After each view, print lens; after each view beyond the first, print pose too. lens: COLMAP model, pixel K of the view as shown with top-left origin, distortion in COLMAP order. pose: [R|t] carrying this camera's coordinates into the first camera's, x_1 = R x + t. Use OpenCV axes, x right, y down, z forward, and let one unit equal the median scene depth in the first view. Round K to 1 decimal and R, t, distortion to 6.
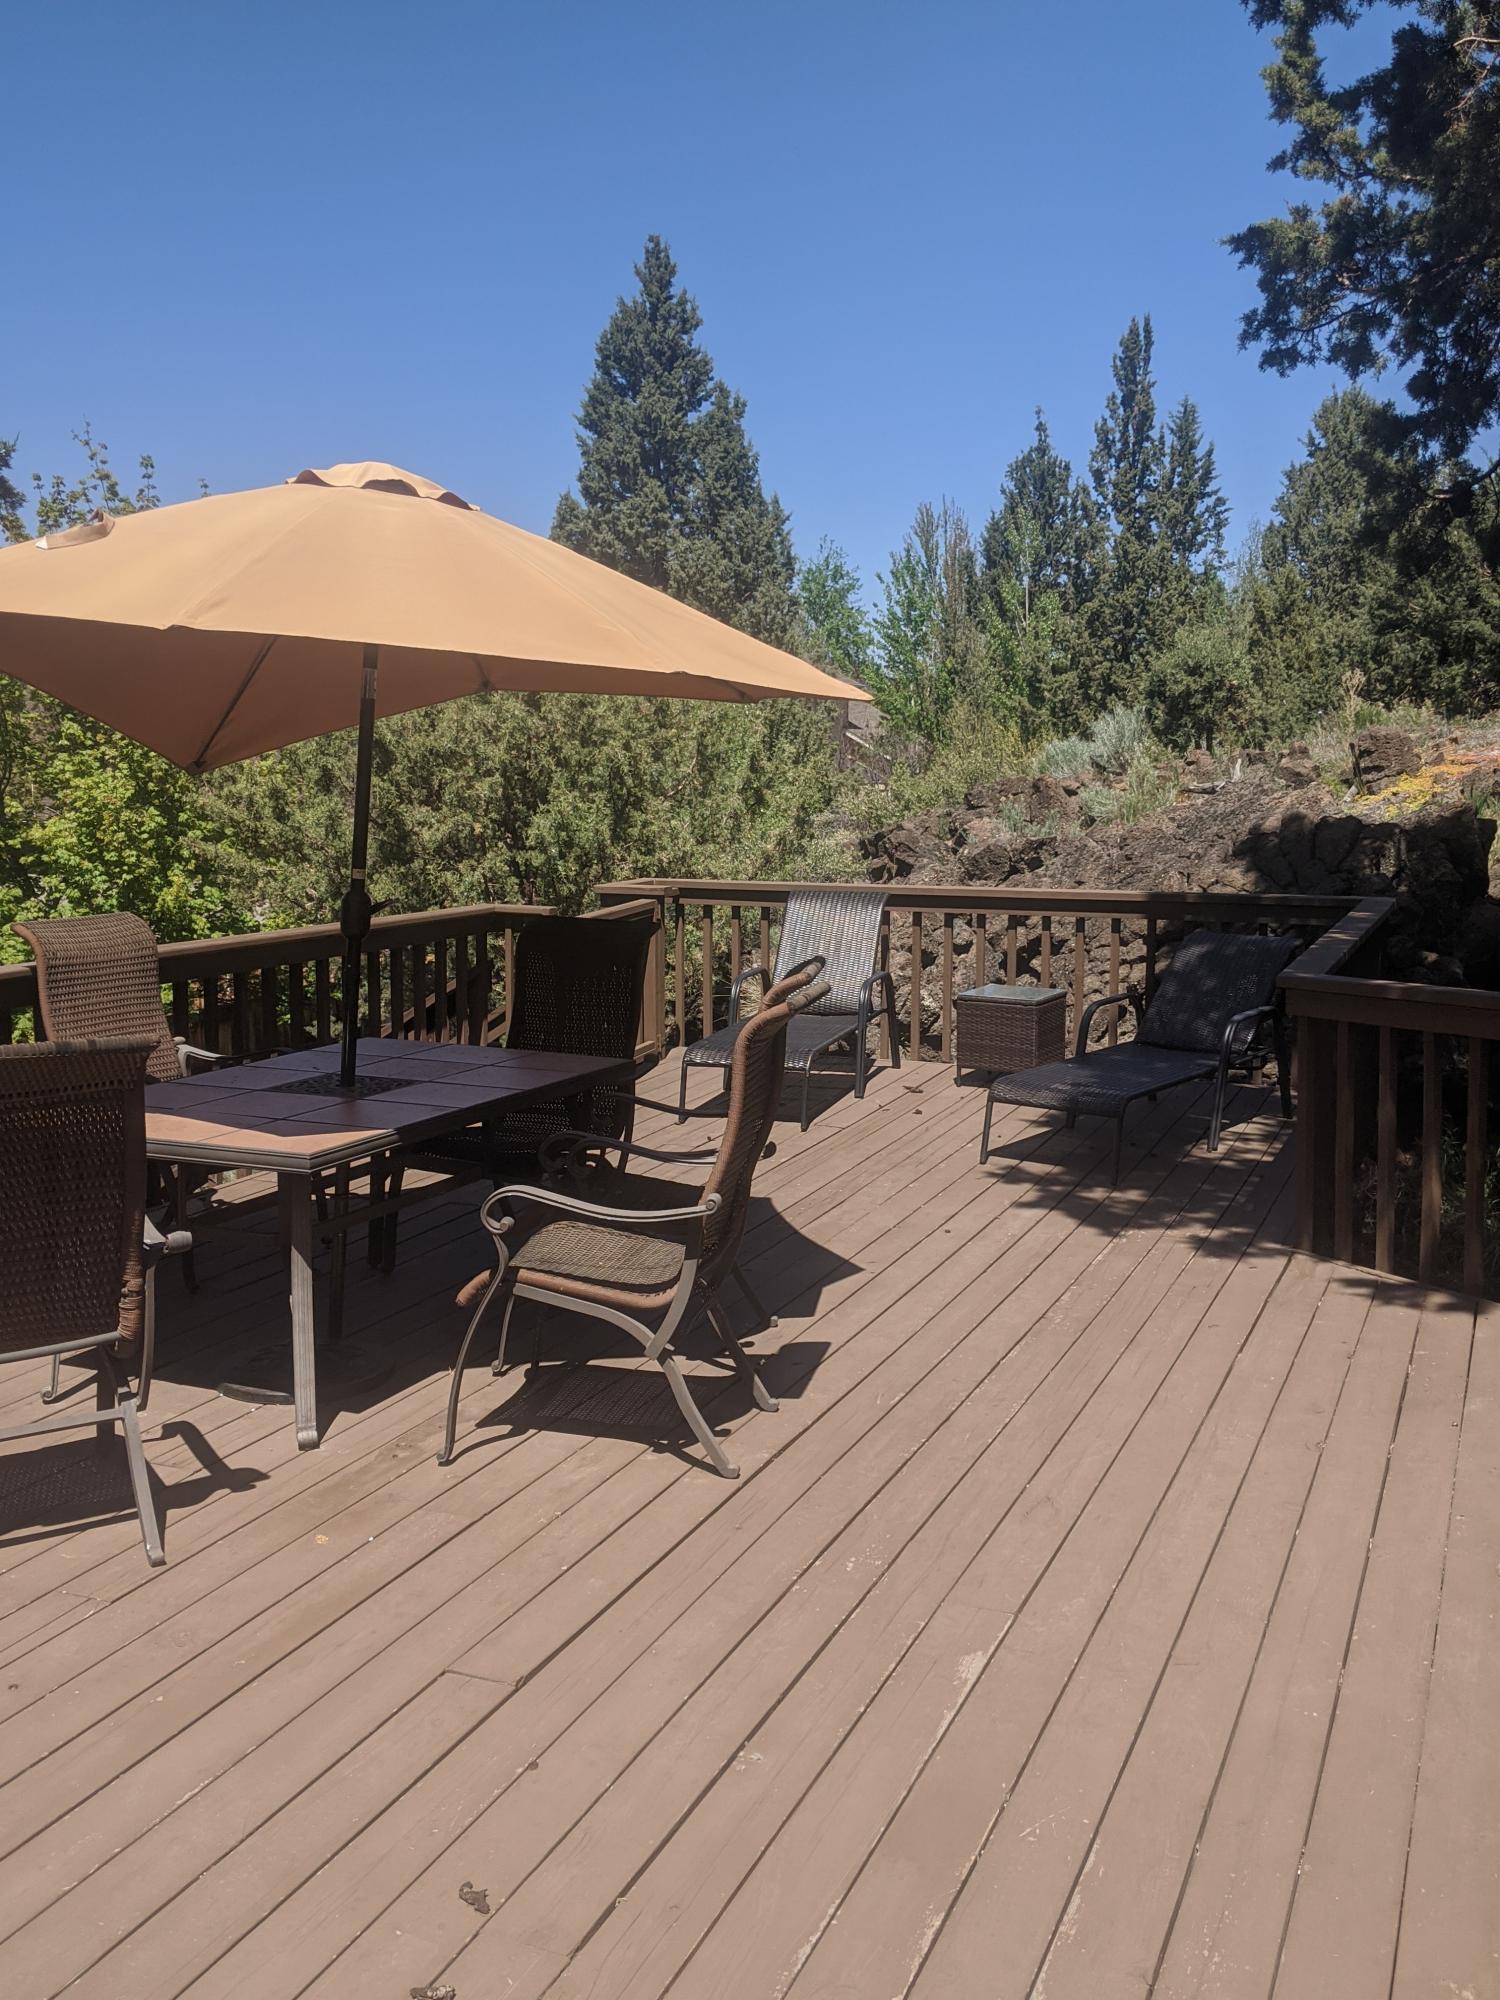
lens RADIAL K [[1861.4, 0, 750.0], [0, 1861.4, 1000.0], [0, 0, 1]] dist [0.006639, 0.018344]
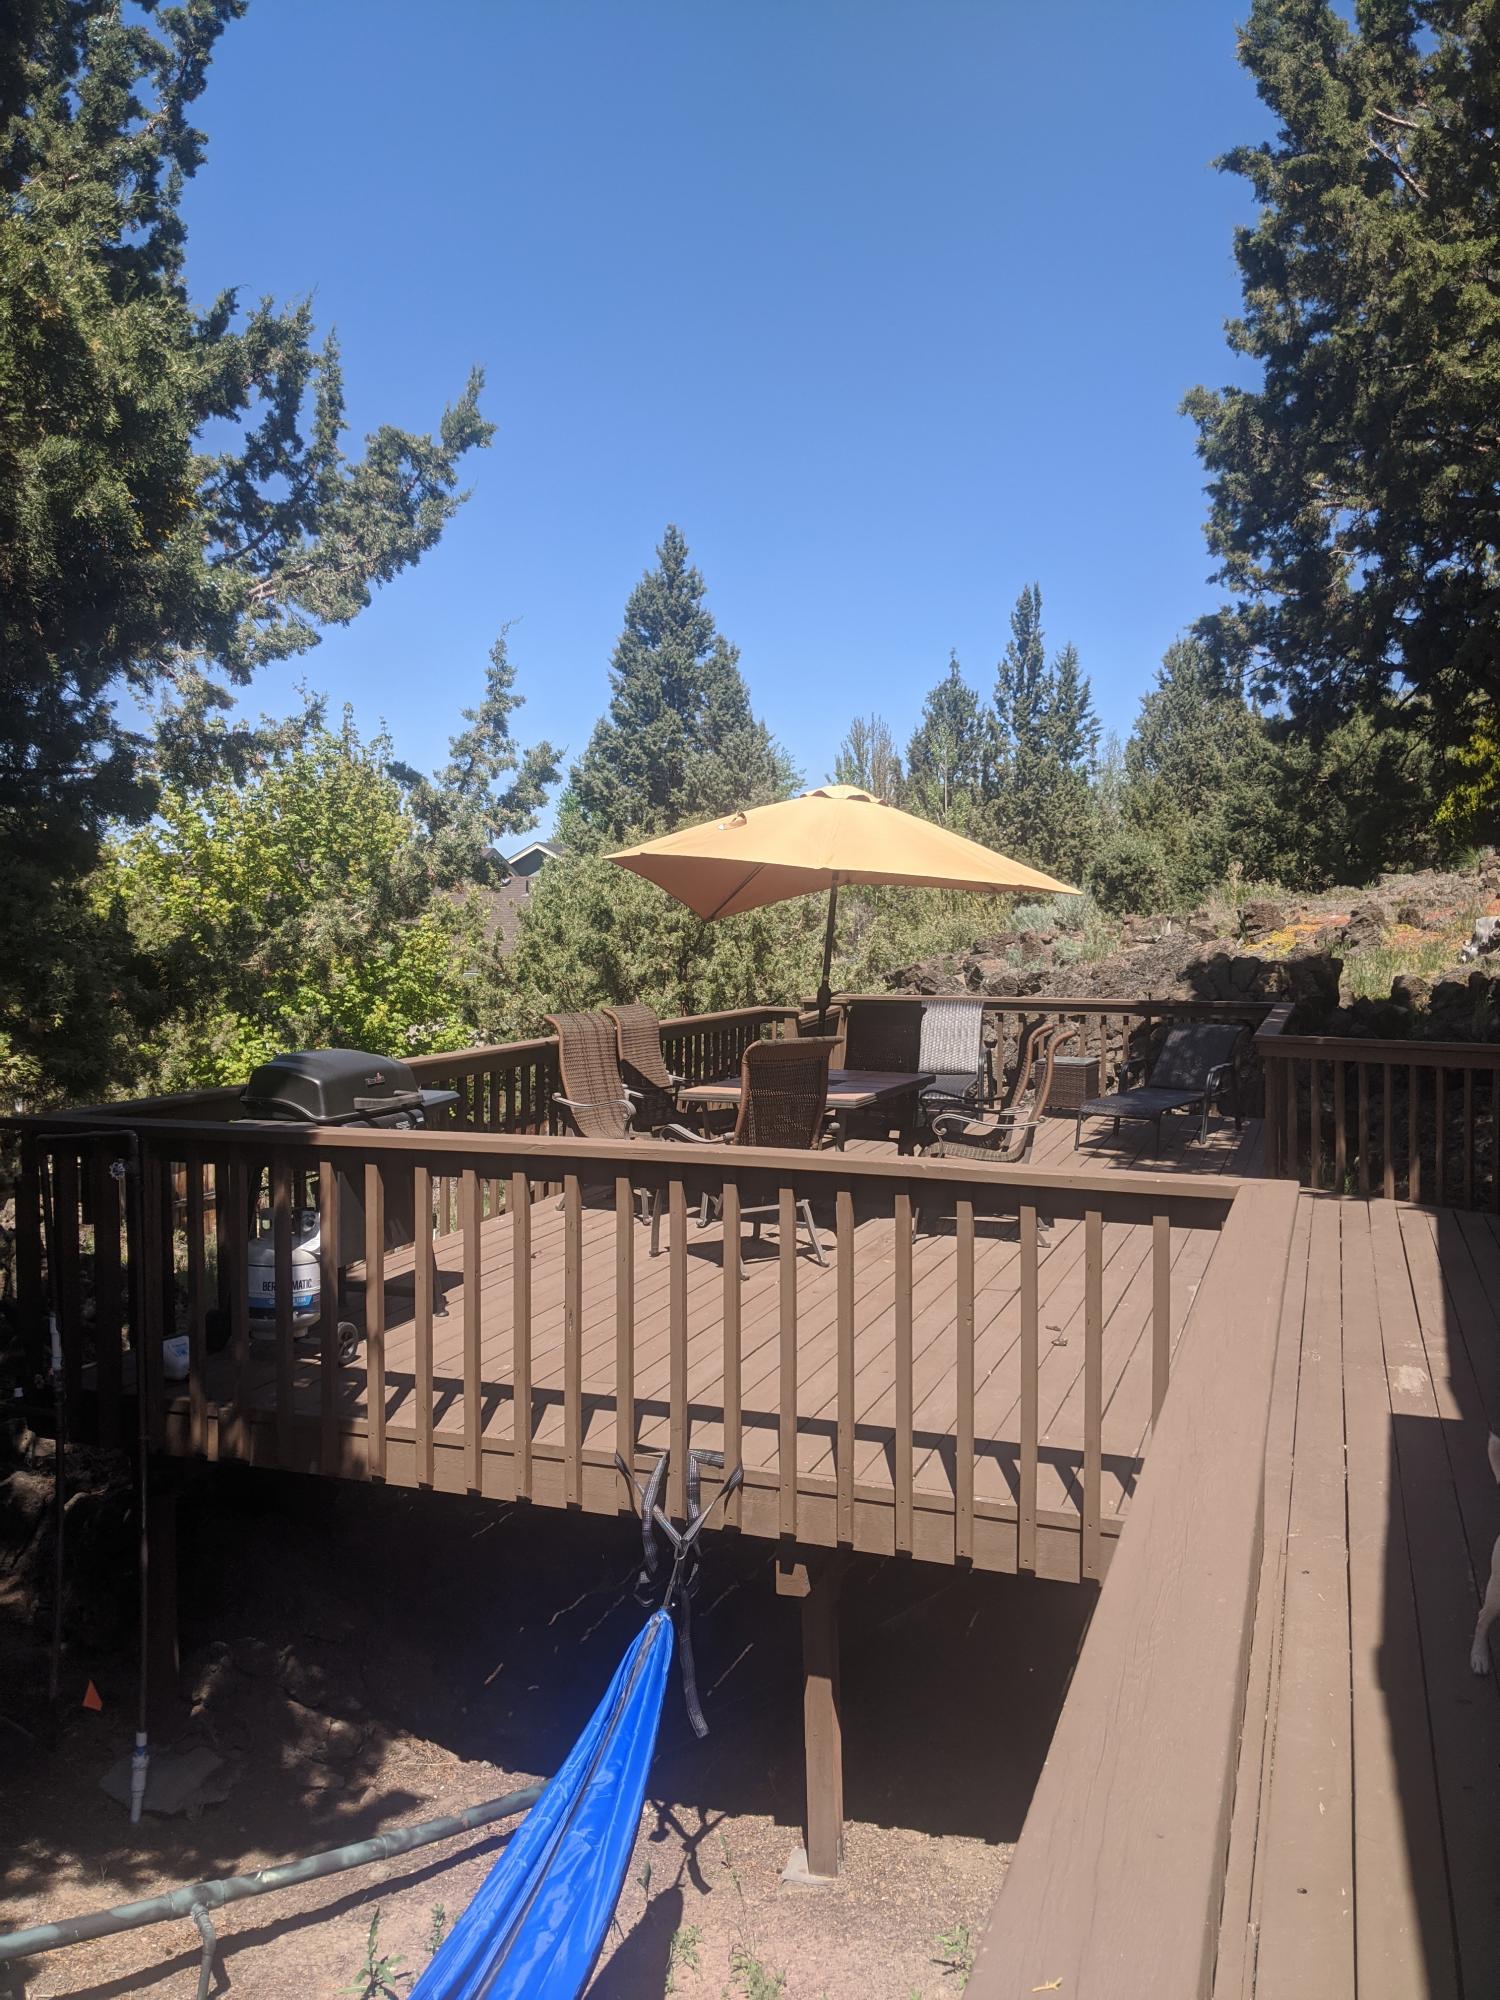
lens RADIAL K [[1600.6, 0, 709.9], [0, 1600.6, 1003.0], [0, 0, 1]] dist [0.005321, -0.009531]
pose [[0.999643, -0.002122, 0.026621, -0.054683], [0.004153, 0.997066, -0.076437, 0.013369], [-0.026381, 0.076520, 0.996719, -0.106933]]
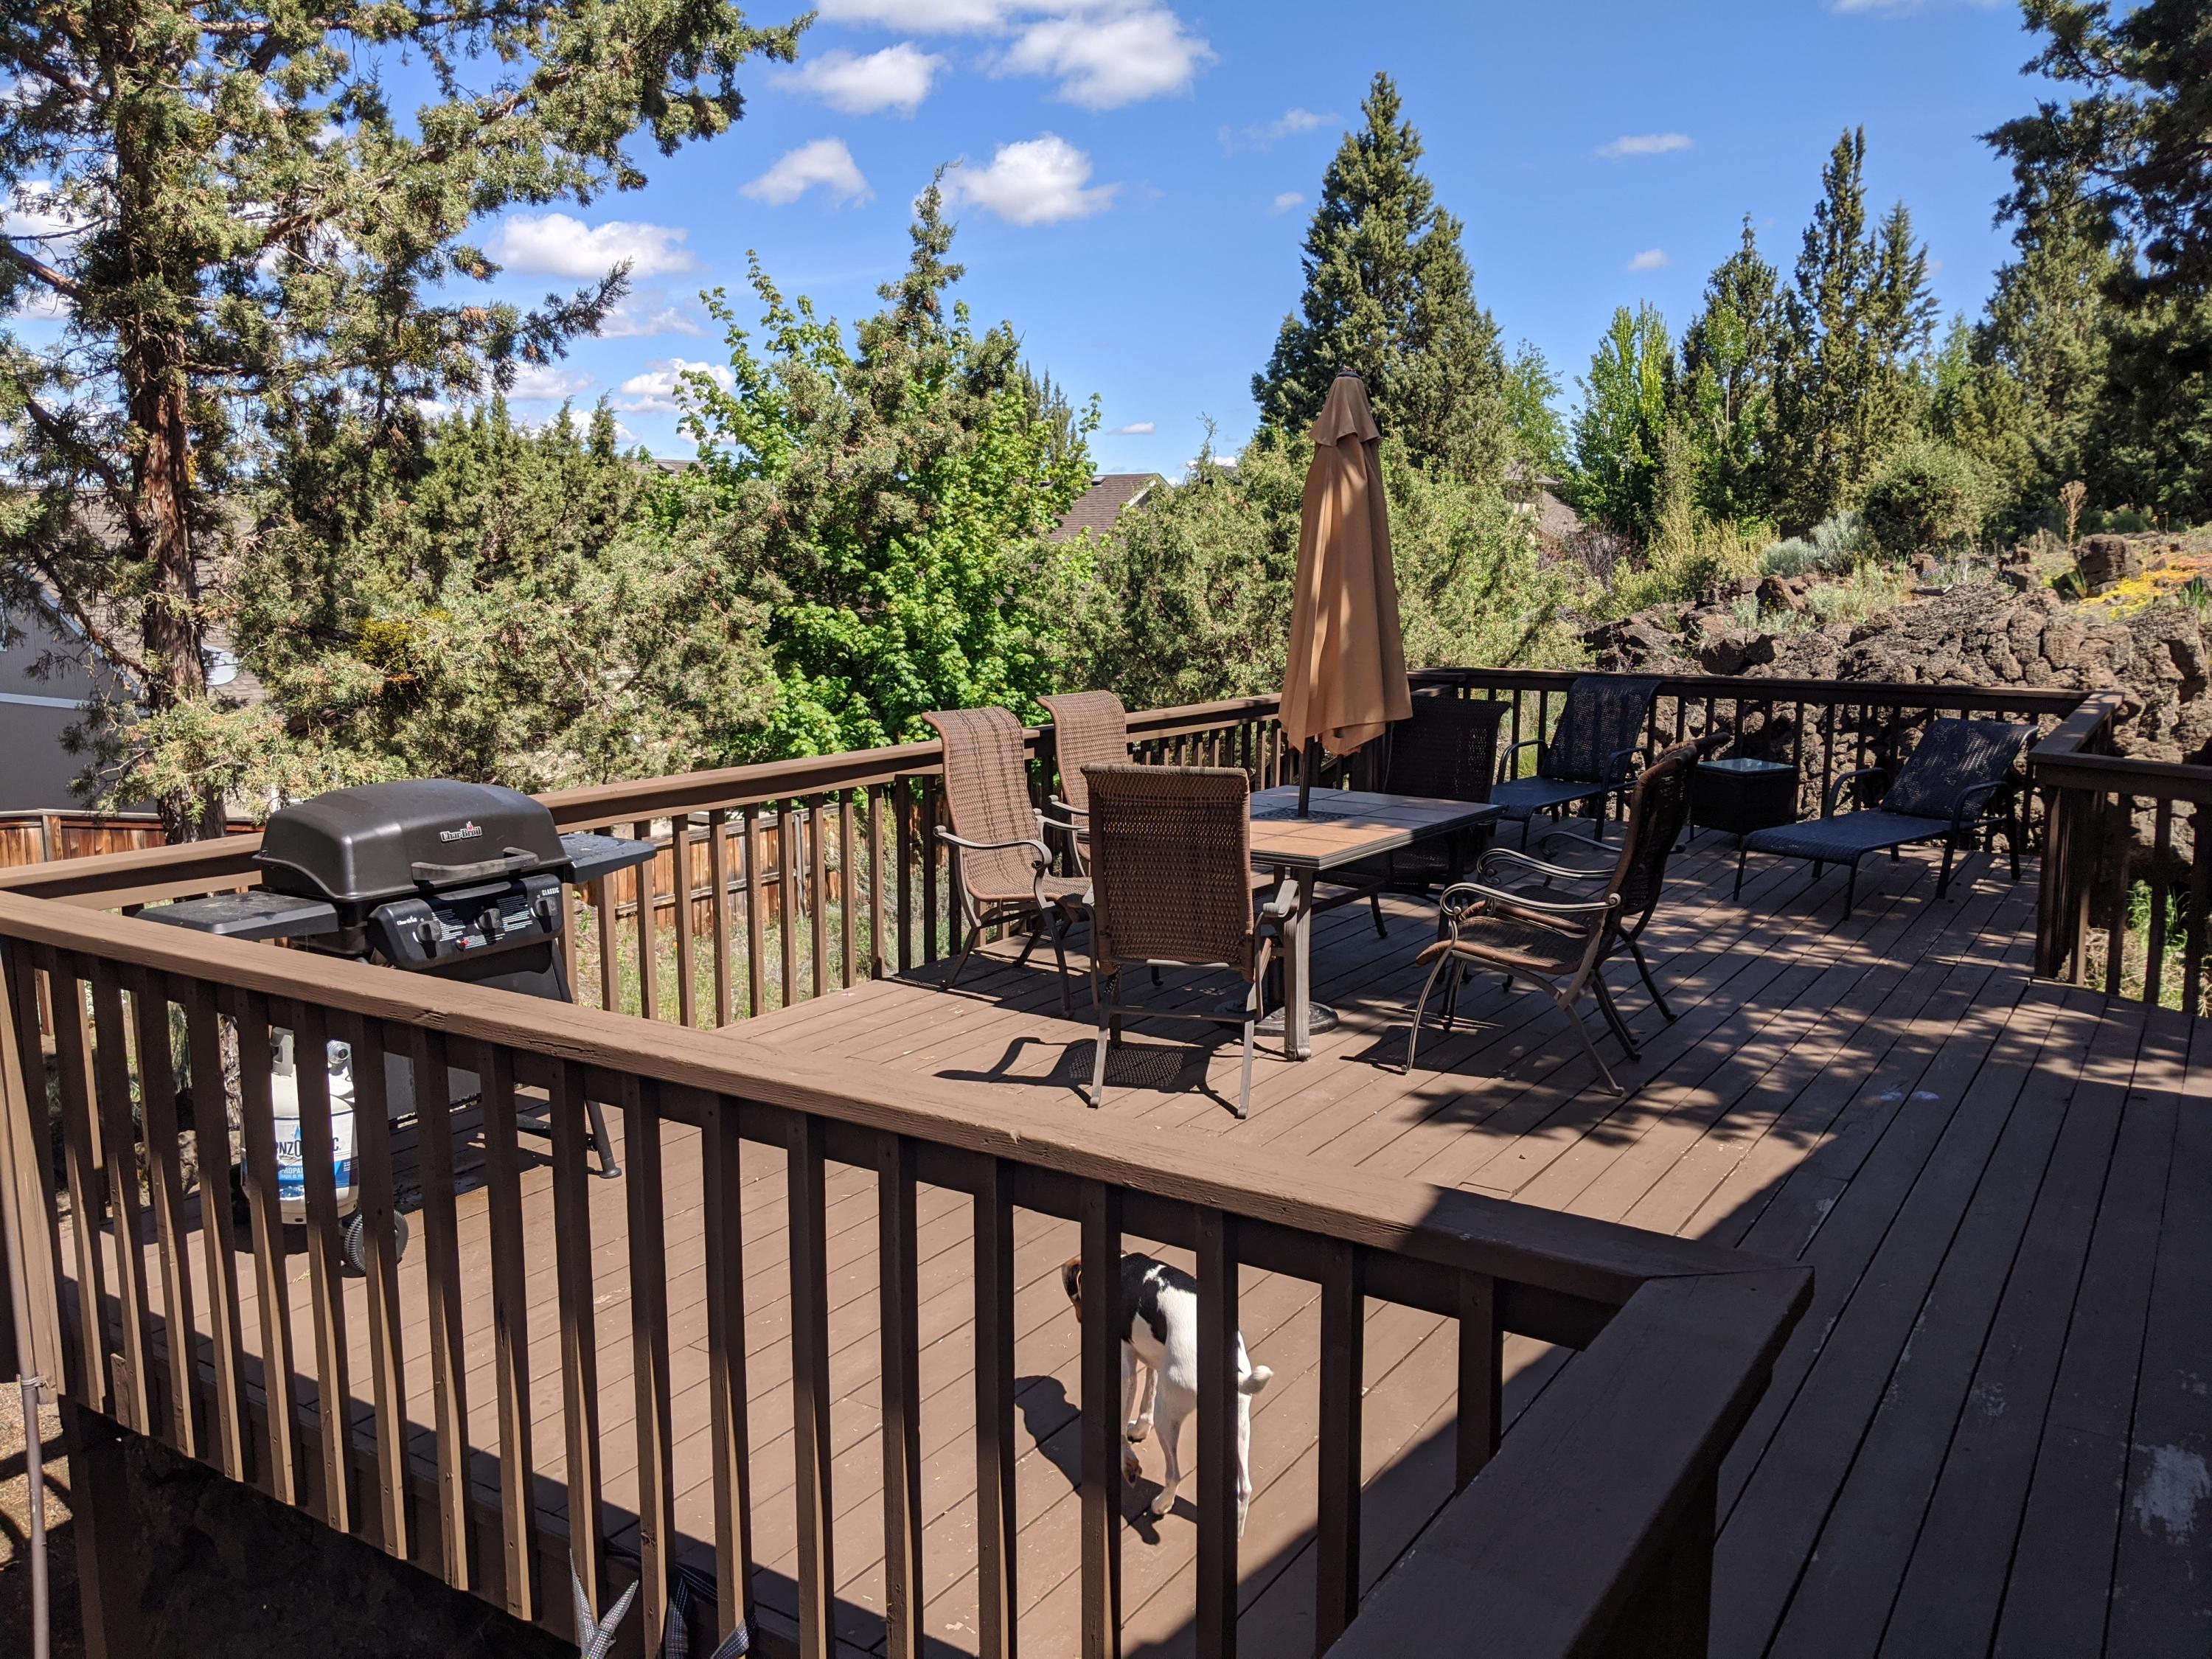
lens RADIAL K [[1770.2, 0, 1069.3], [0, 1770.2, 794.0], [0, 0, 1]] dist [0.005321, -0.009531]
pose [[0.981233, 0.026883, -0.190945, -0.021175], [-0.025237, 0.999620, 0.011049, 0.003294], [0.191170, -0.006023, 0.981539, -0.052145]]
